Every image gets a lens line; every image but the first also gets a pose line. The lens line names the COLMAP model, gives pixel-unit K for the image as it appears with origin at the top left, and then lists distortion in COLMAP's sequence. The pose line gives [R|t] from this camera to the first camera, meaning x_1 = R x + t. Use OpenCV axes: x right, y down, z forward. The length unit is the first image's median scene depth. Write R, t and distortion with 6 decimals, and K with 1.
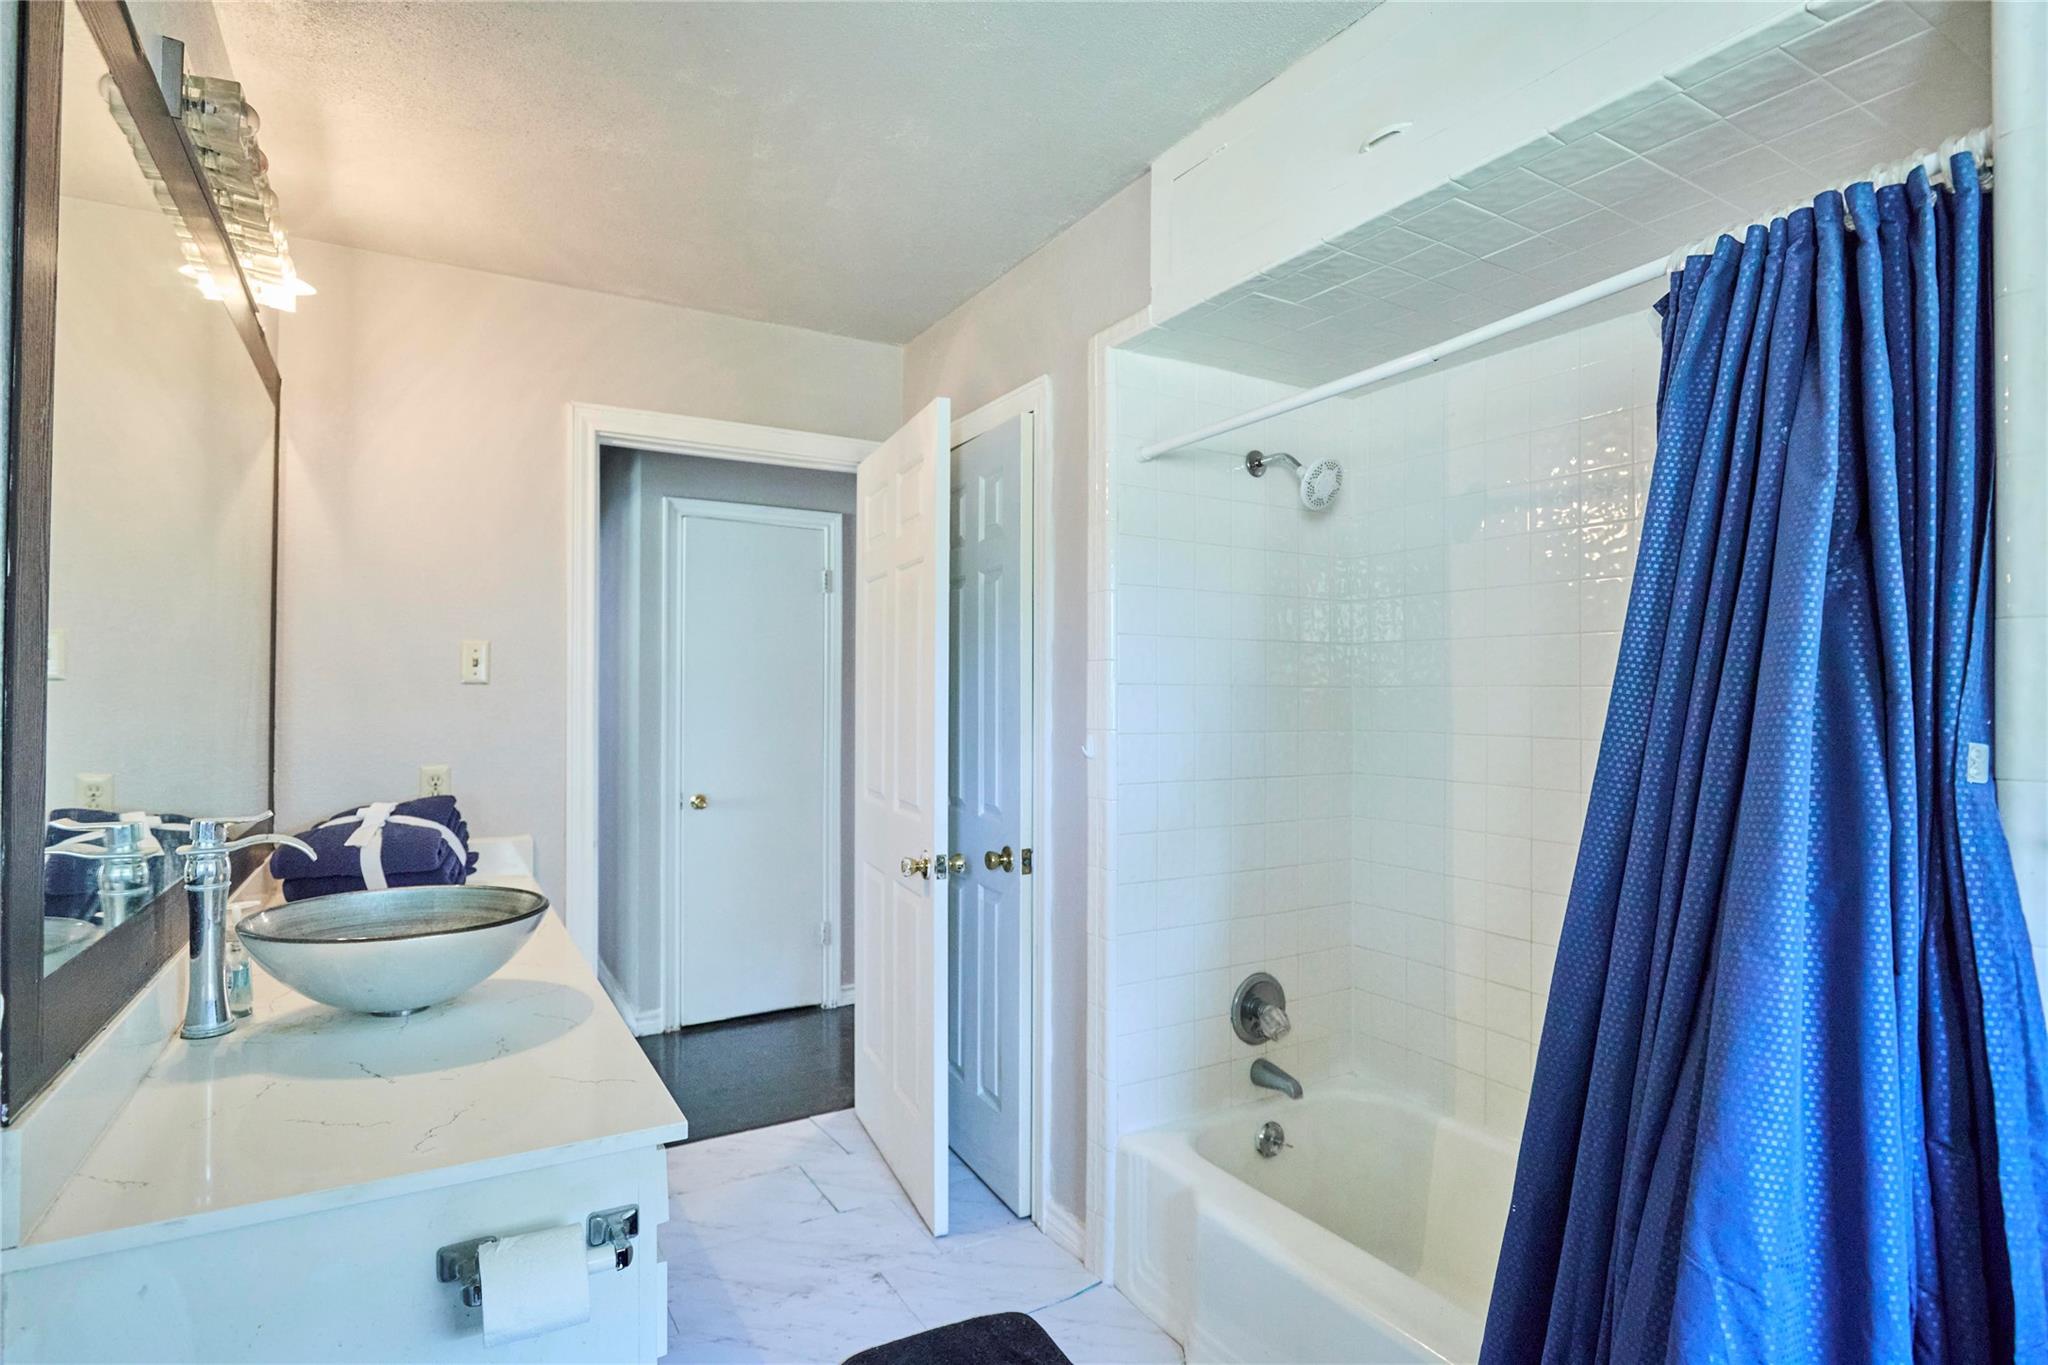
lens RADIAL K [[1055.5, 0, 1022.5], [0, 1055.5, 684.7], [0, 0, 1]] dist [-0.006175, -0.000490]
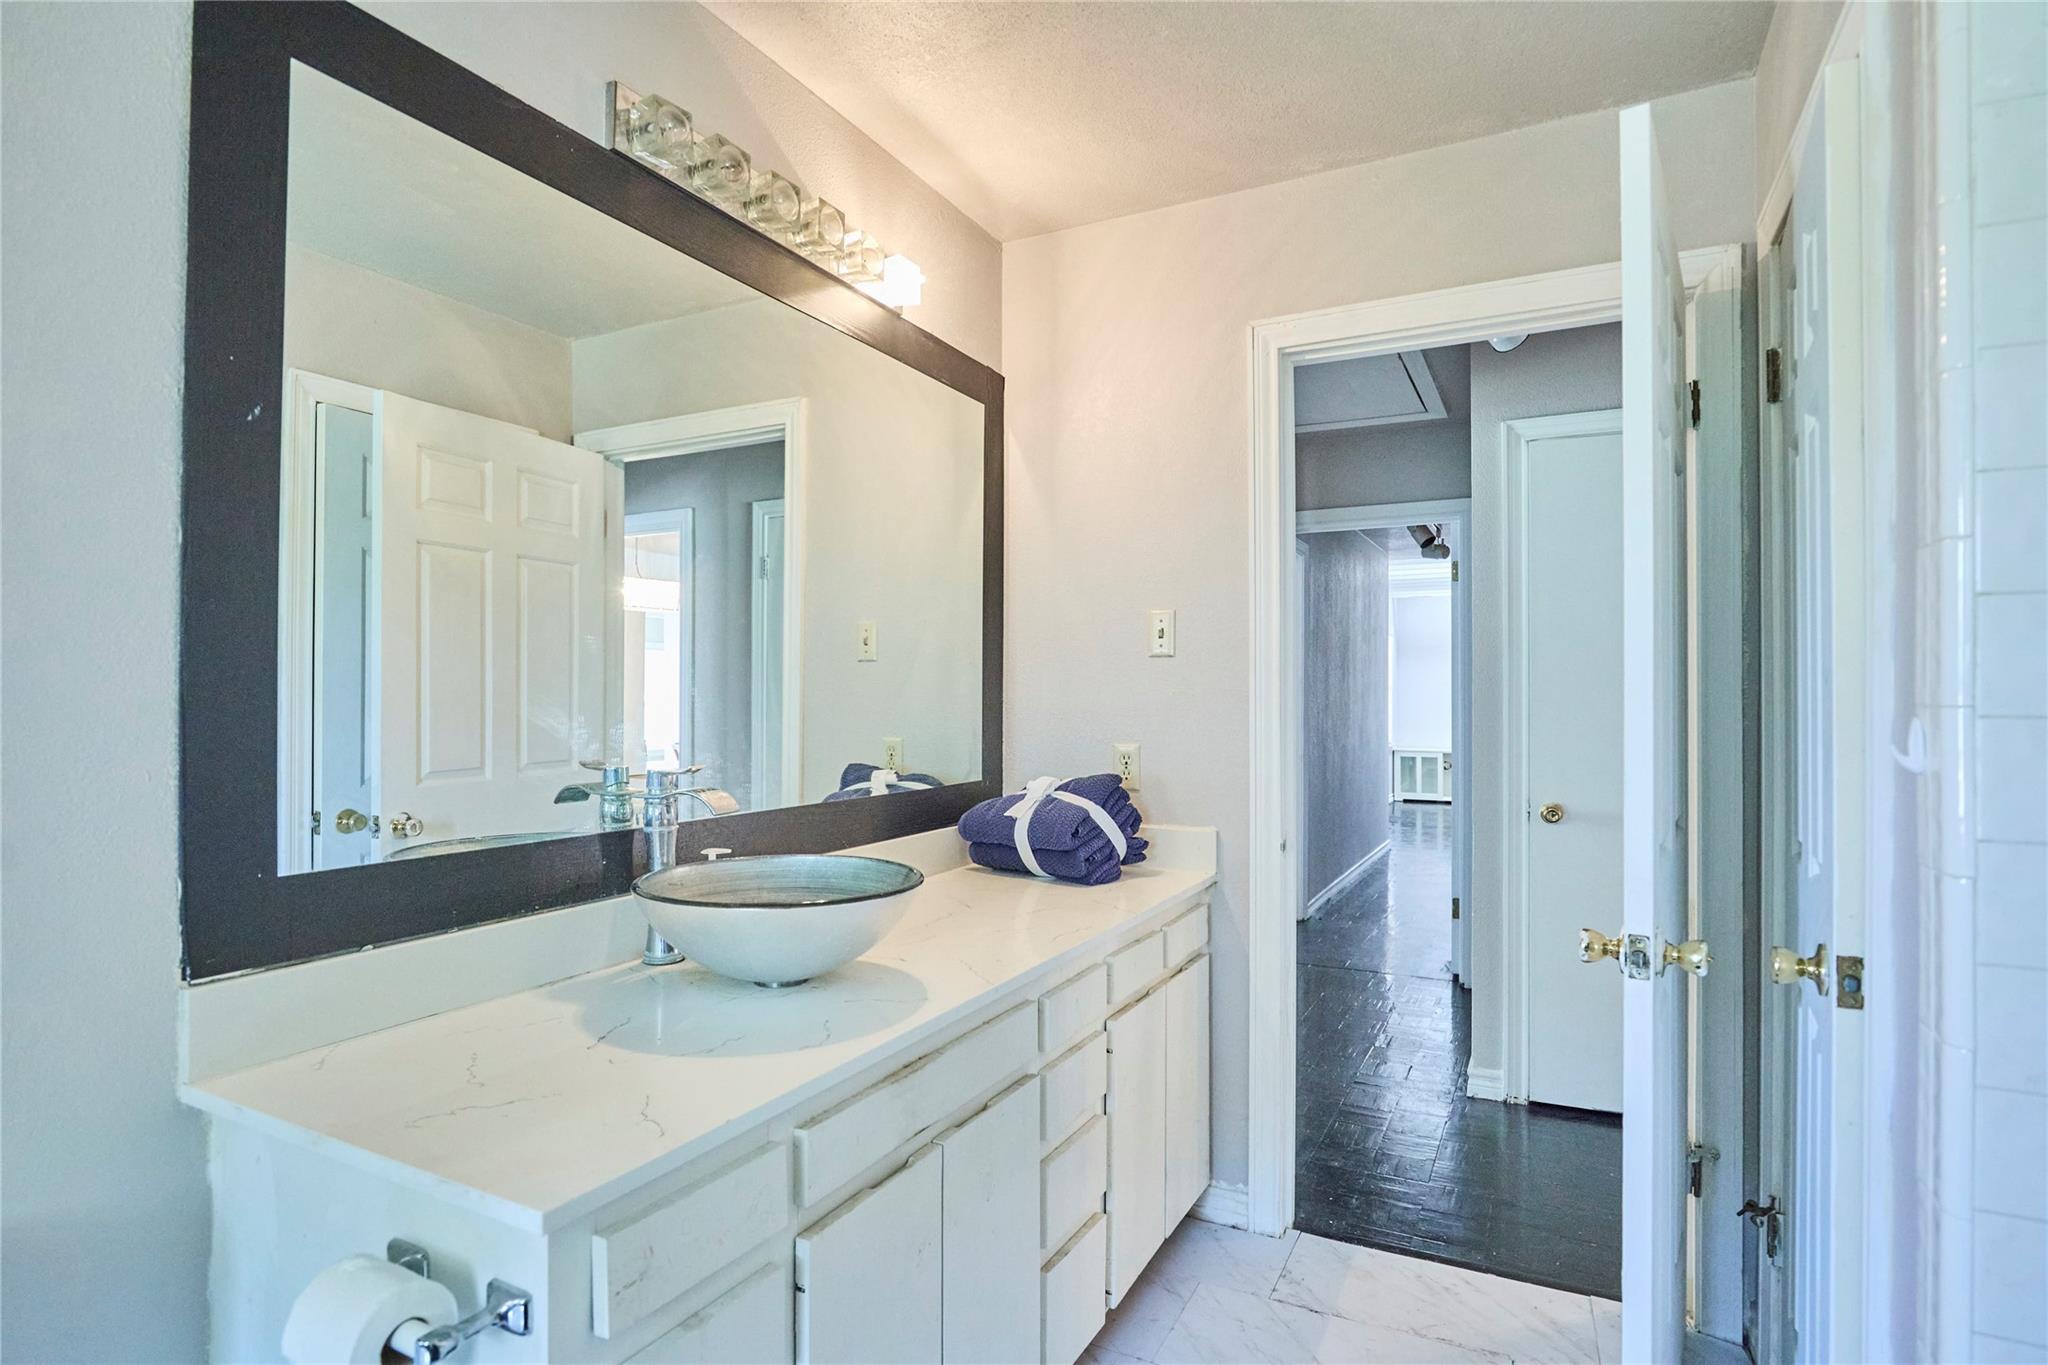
lens RADIAL K [[1055.5, 0, 1019.5], [0, 1055.5, 690.0], [0, 0, 1]] dist [-0.006175, -0.000490]
pose [[0.524672, -0.009139, -0.851256, 0.209123], [0.012365, 0.999919, -0.003113, 0.030546], [0.851215, -0.008892, 0.524742, 0.417790]]
